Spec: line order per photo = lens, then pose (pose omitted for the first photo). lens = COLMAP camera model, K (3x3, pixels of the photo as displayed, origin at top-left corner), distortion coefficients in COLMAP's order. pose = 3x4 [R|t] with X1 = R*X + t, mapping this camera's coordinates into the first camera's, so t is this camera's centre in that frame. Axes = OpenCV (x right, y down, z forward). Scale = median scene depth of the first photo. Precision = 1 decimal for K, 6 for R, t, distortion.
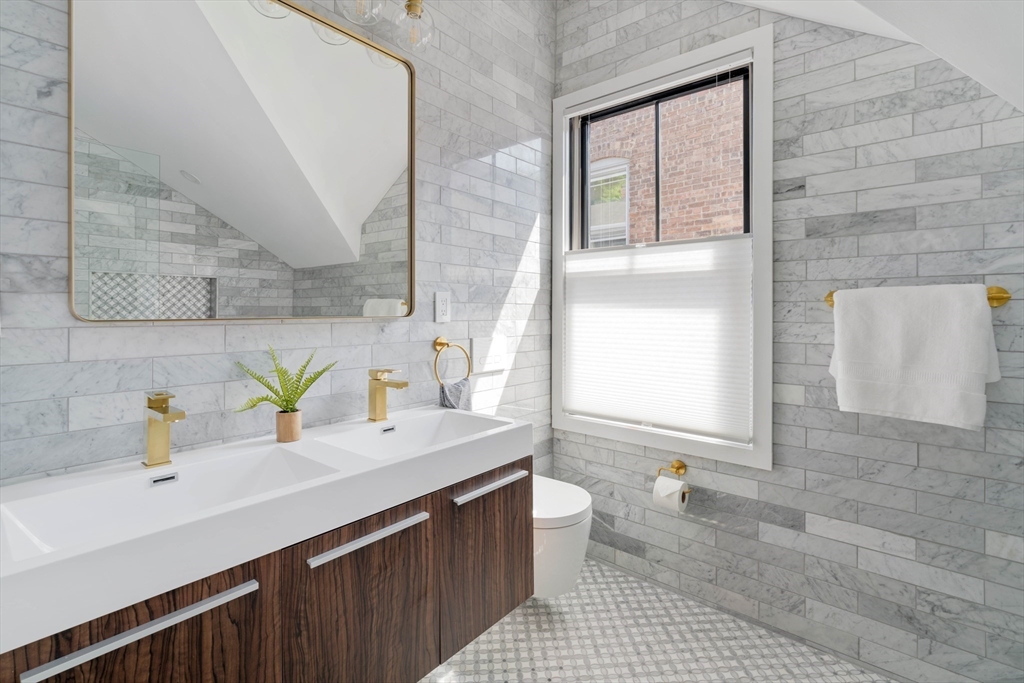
lens RADIAL K [[470.4, 0, 496.2], [0, 470.4, 309.6], [0, 0, 1]] dist [-0.002811, 0.000731]
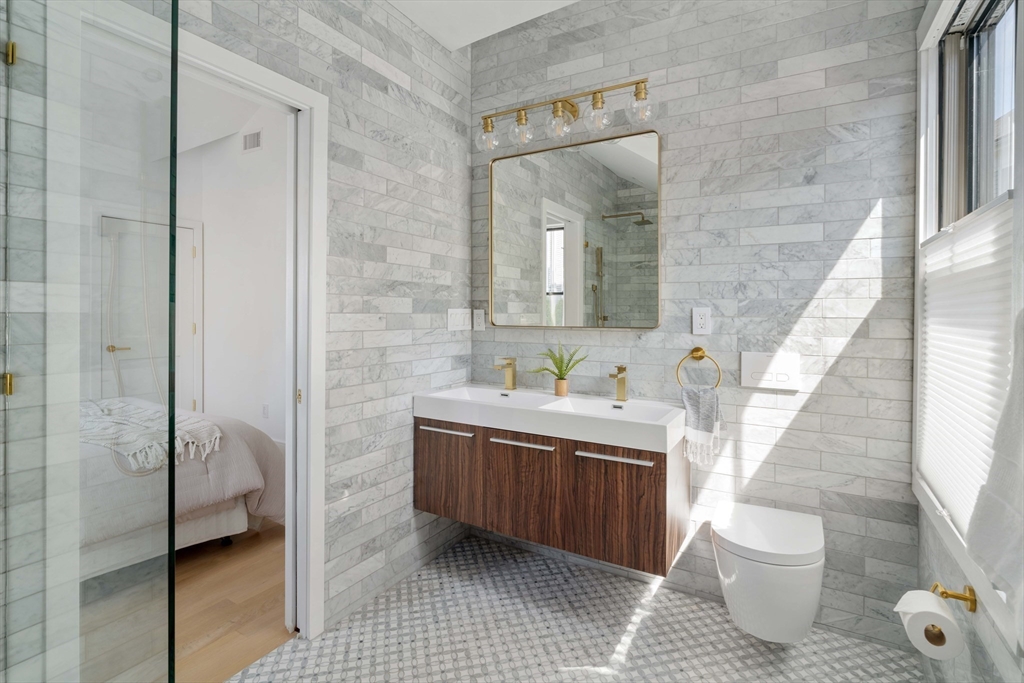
lens RADIAL K [[470.4, 0, 531.4], [0, 470.4, 317.0], [0, 0, 1]] dist [-0.002811, 0.000731]
pose [[0.217301, 0.004550, -0.976094, 0.838539], [-0.004107, 0.999985, 0.003747, -0.016078], [0.976096, 0.003194, 0.217316, 0.333594]]
